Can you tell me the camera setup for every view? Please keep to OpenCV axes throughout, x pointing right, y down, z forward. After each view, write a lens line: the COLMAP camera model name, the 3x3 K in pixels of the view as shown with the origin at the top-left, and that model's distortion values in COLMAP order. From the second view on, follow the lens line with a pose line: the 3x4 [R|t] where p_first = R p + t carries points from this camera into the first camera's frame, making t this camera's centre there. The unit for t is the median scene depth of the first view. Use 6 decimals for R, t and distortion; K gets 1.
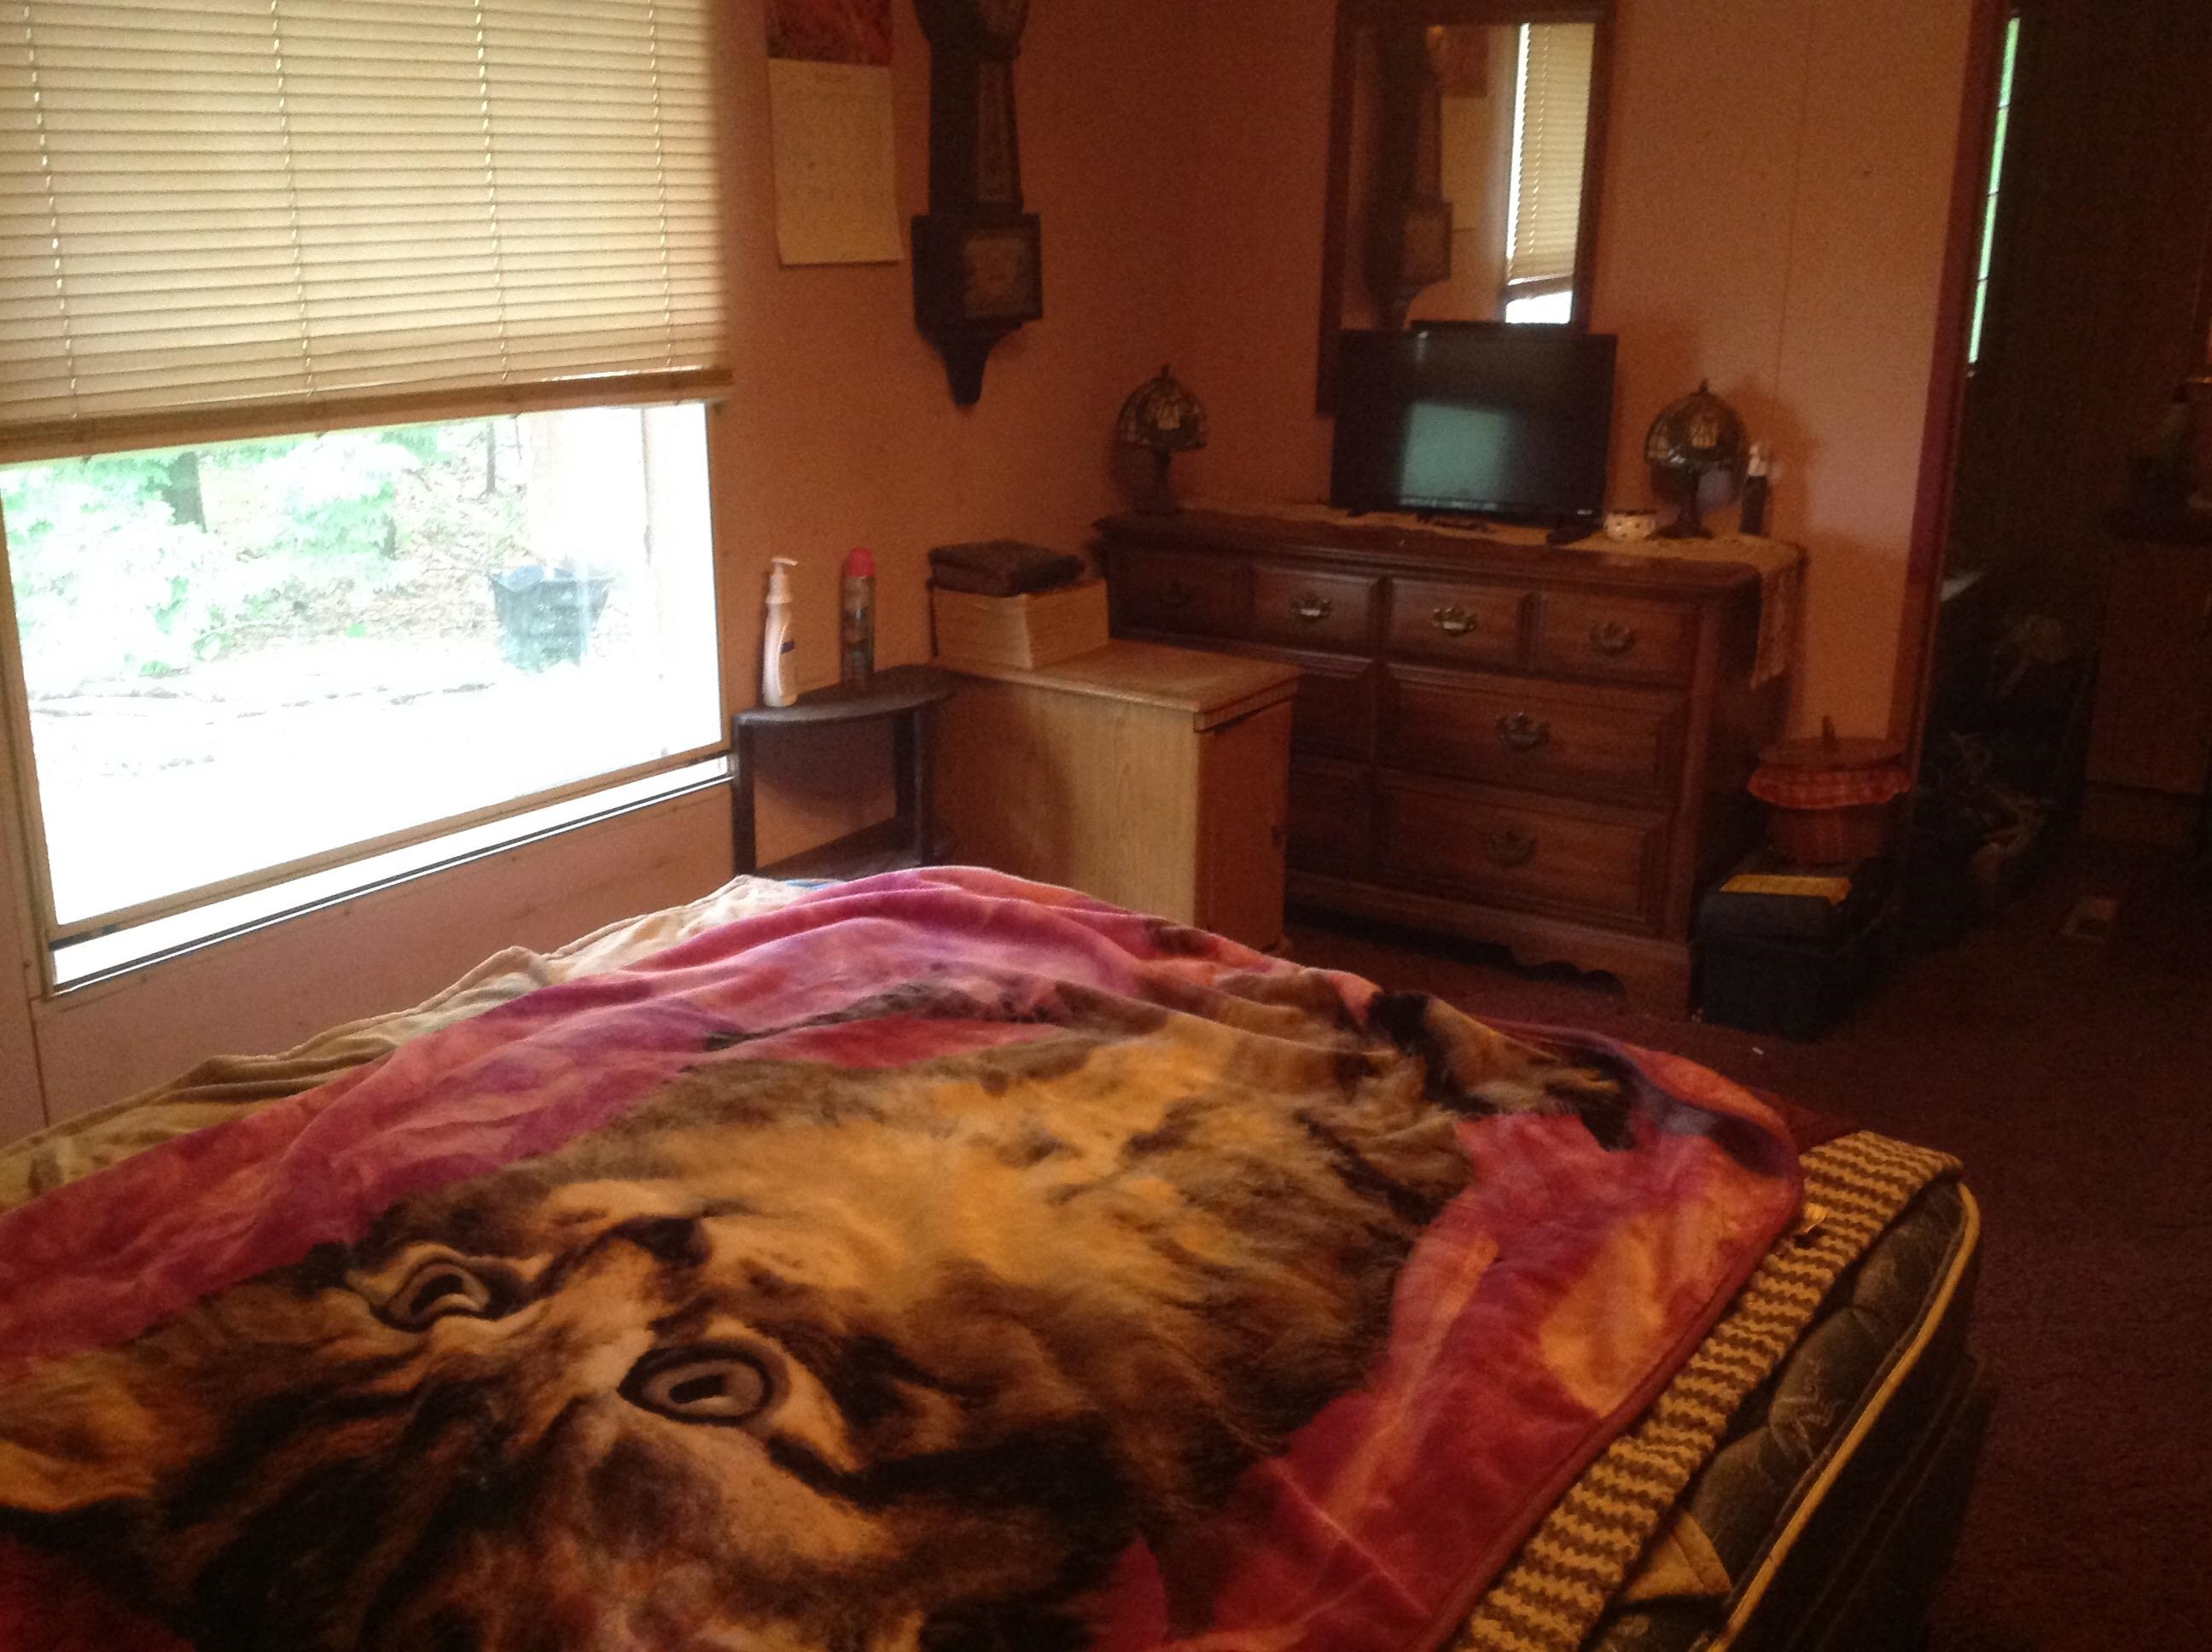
lens RADIAL K [[2121.3, 0, 1100.5], [0, 2121.3, 871.9], [0, 0, 1]] dist [0.199268, -0.465180]
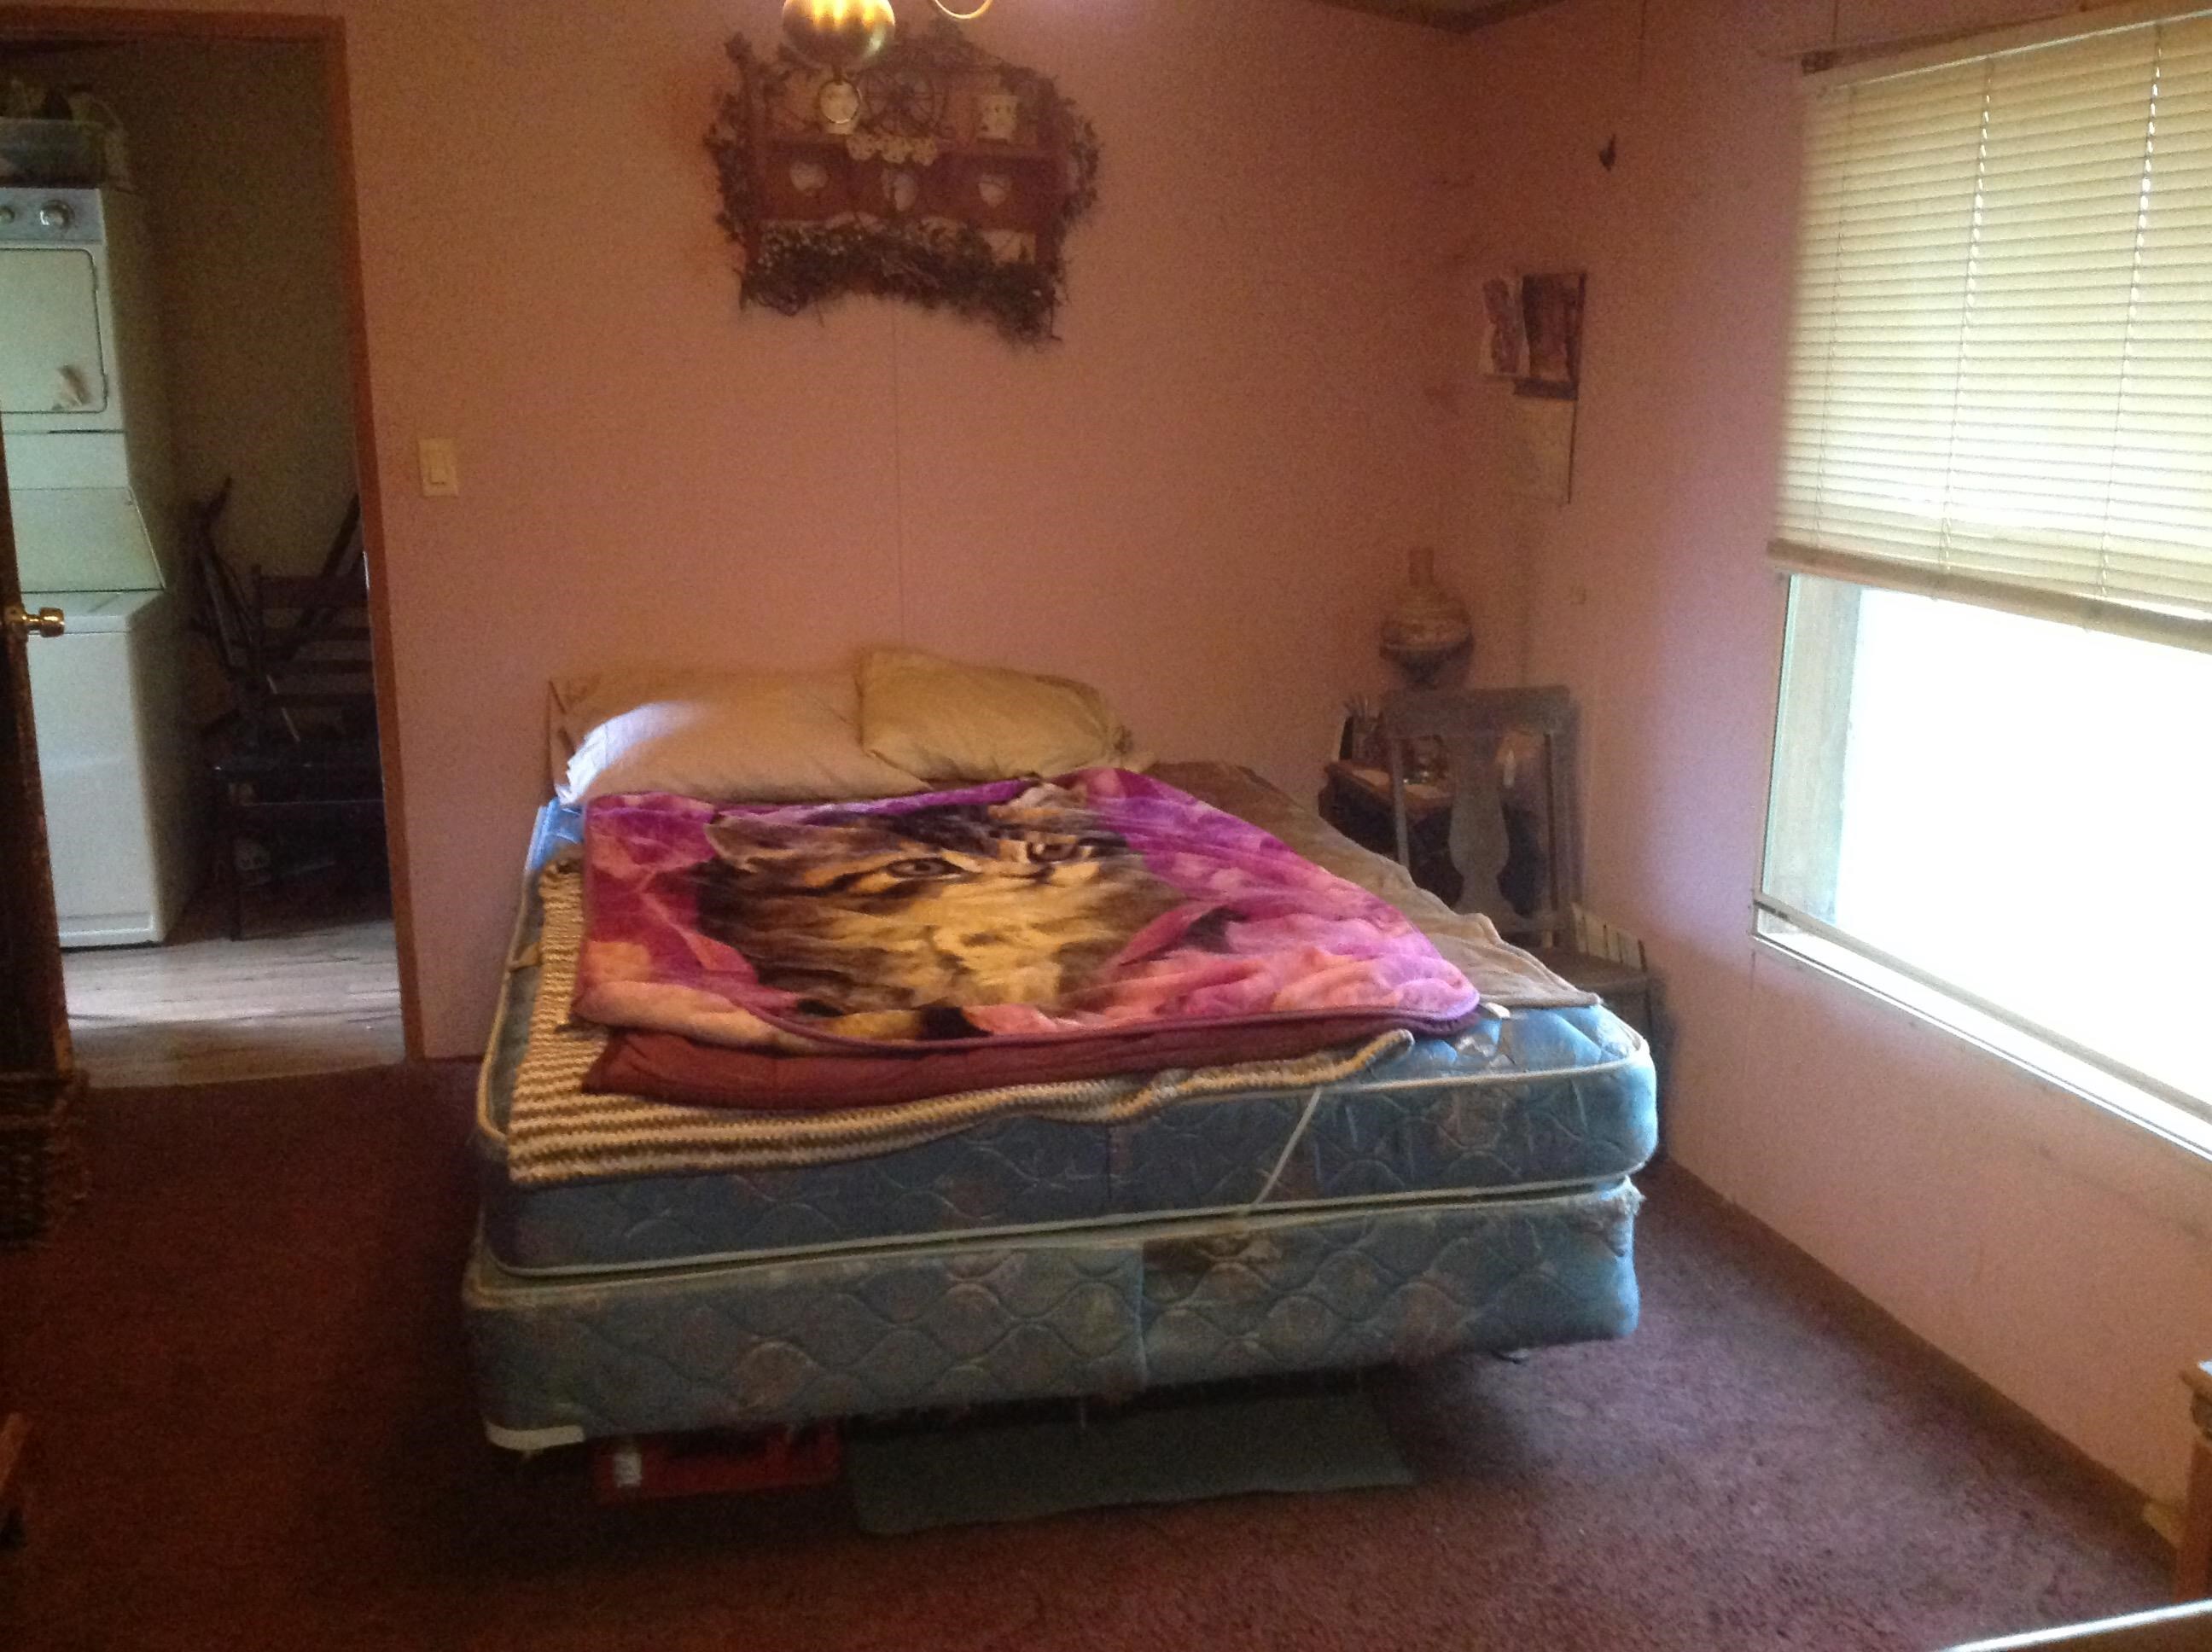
lens RADIAL K [[2121.3, 0, 1100.5], [0, 2121.3, 871.9], [0, 0, 1]] dist [0.199268, -0.465180]
pose [[-0.686227, 0.167694, -0.707793, 1.096622], [-0.229034, 0.873752, 0.429069, -0.662969], [0.690388, 0.456548, -0.561185, 1.994246]]
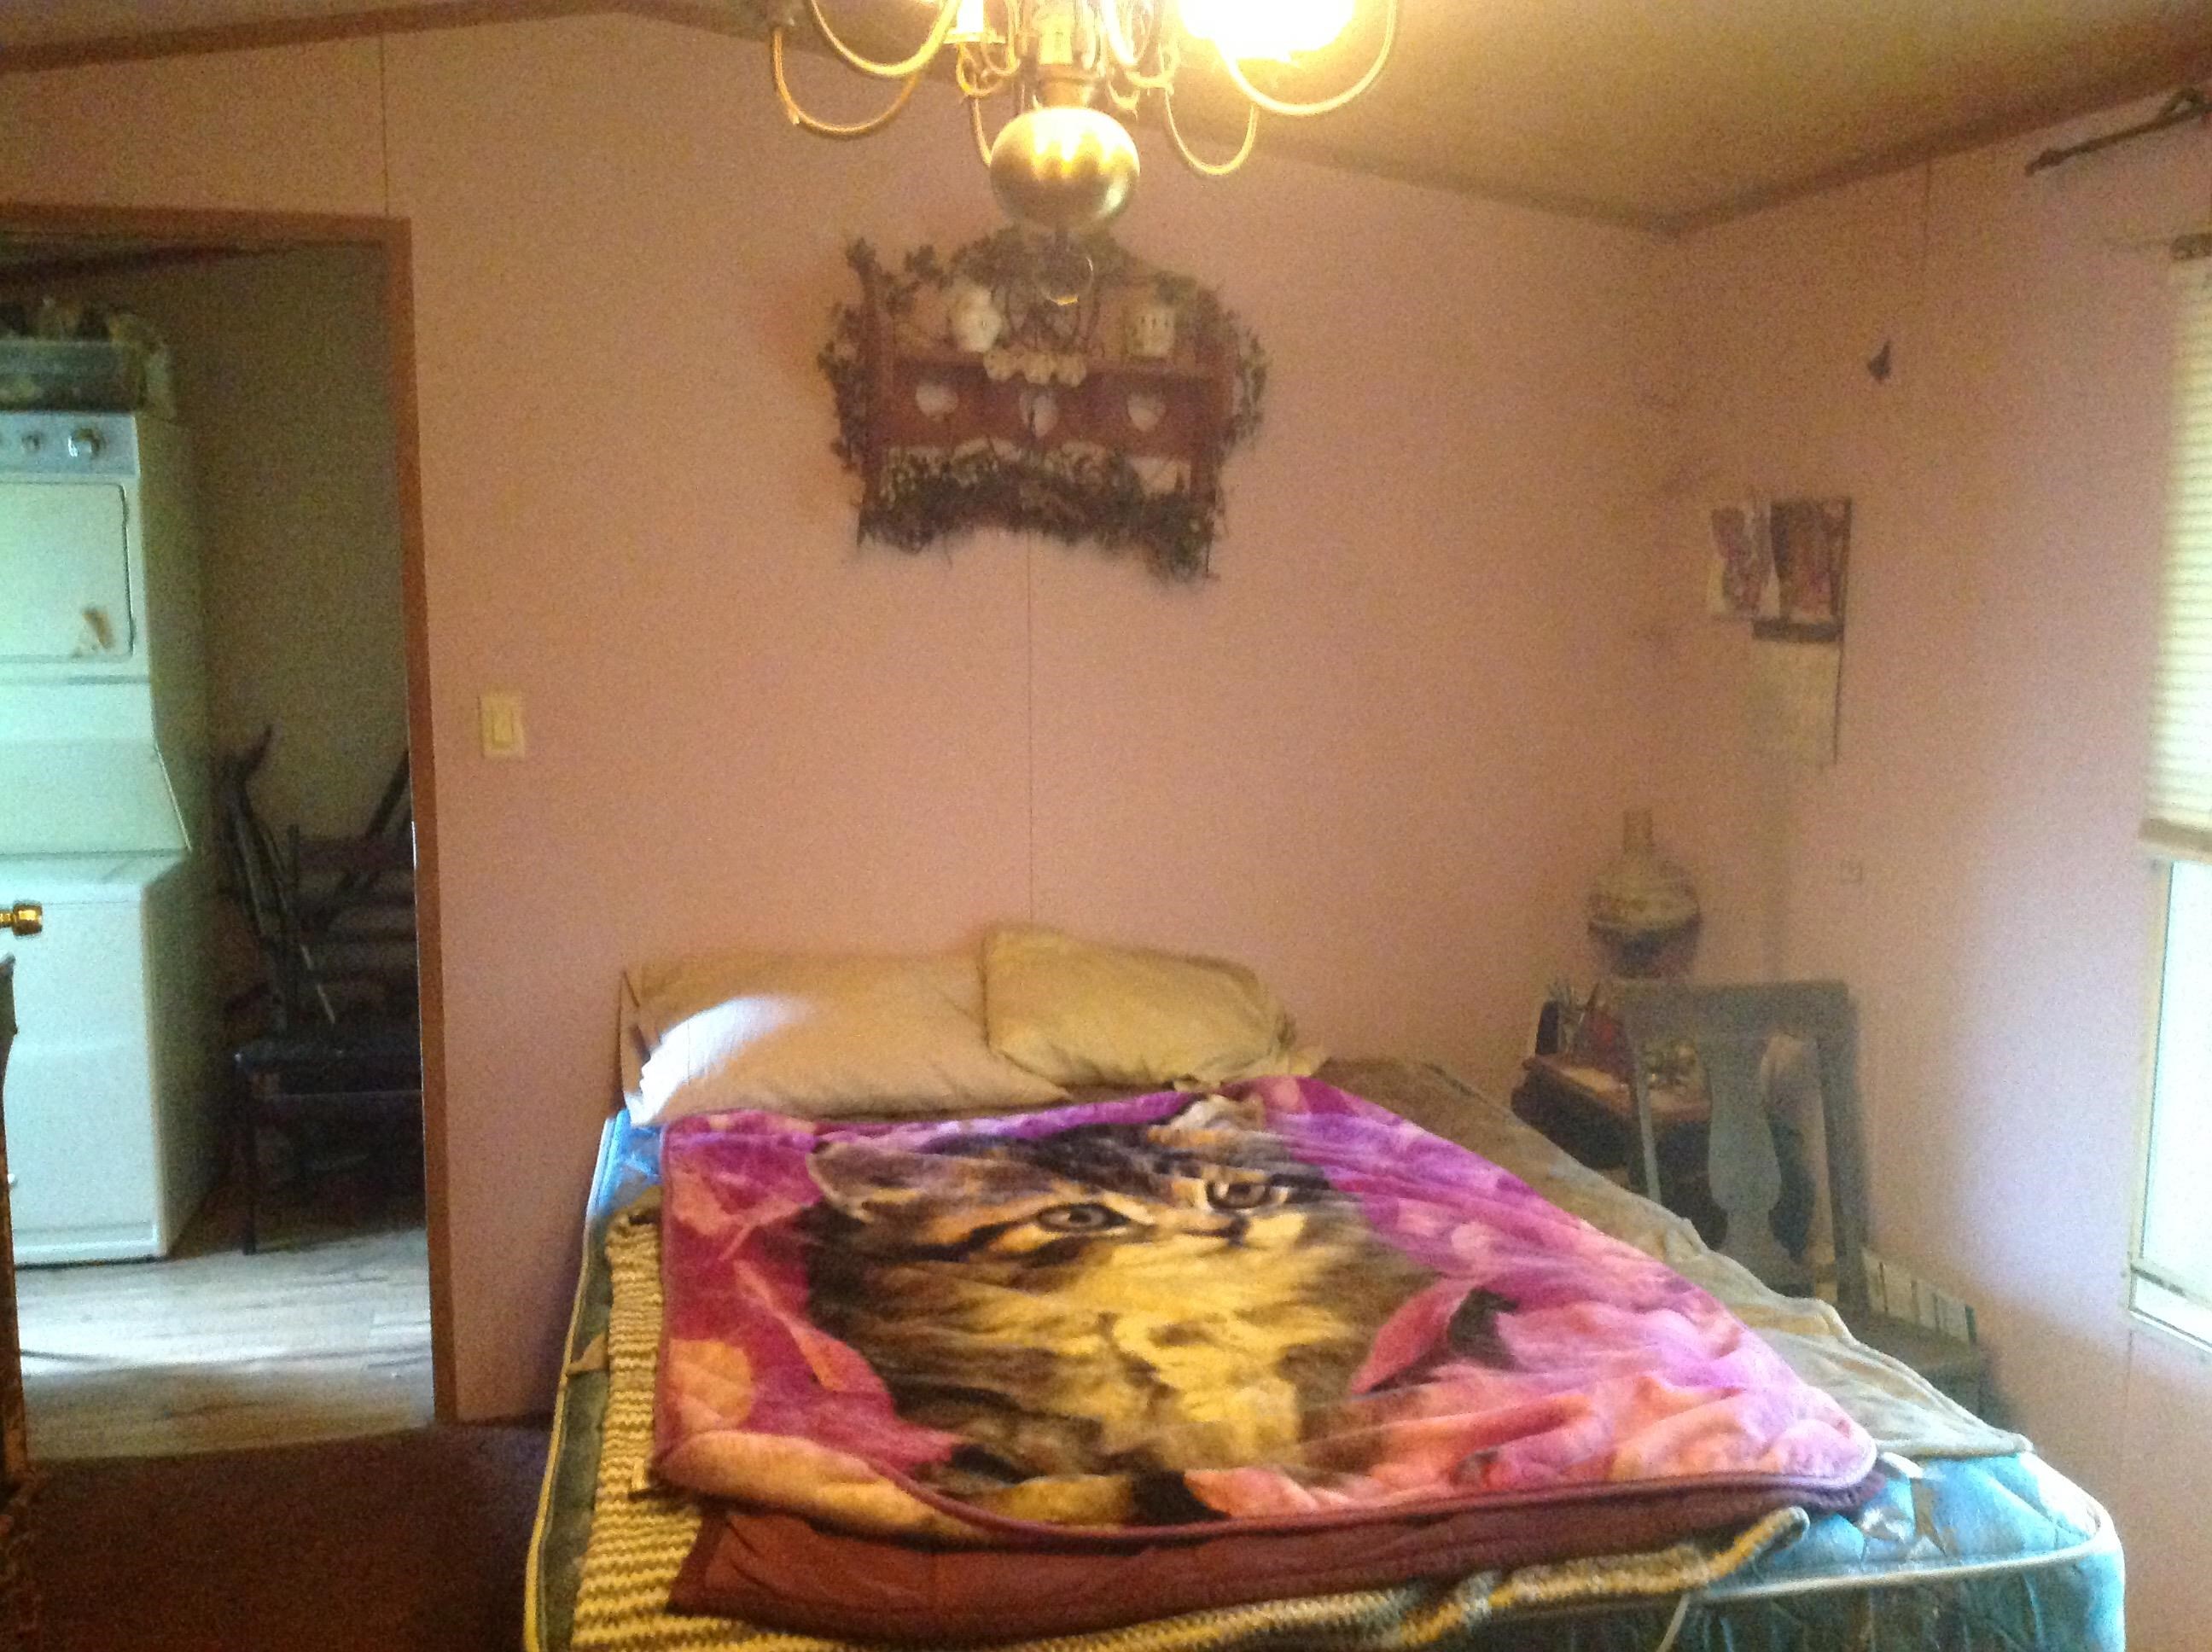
lens RADIAL K [[2133.9, 0, 1109.7], [0, 2133.9, 845.2], [0, 0, 1]] dist [0.236853, -0.602147]
pose [[-0.699091, 0.085626, -0.709888, 0.915393], [-0.221756, 0.917888, 0.329099, -0.571066], [0.679777, 0.387492, -0.622699, 1.684506]]
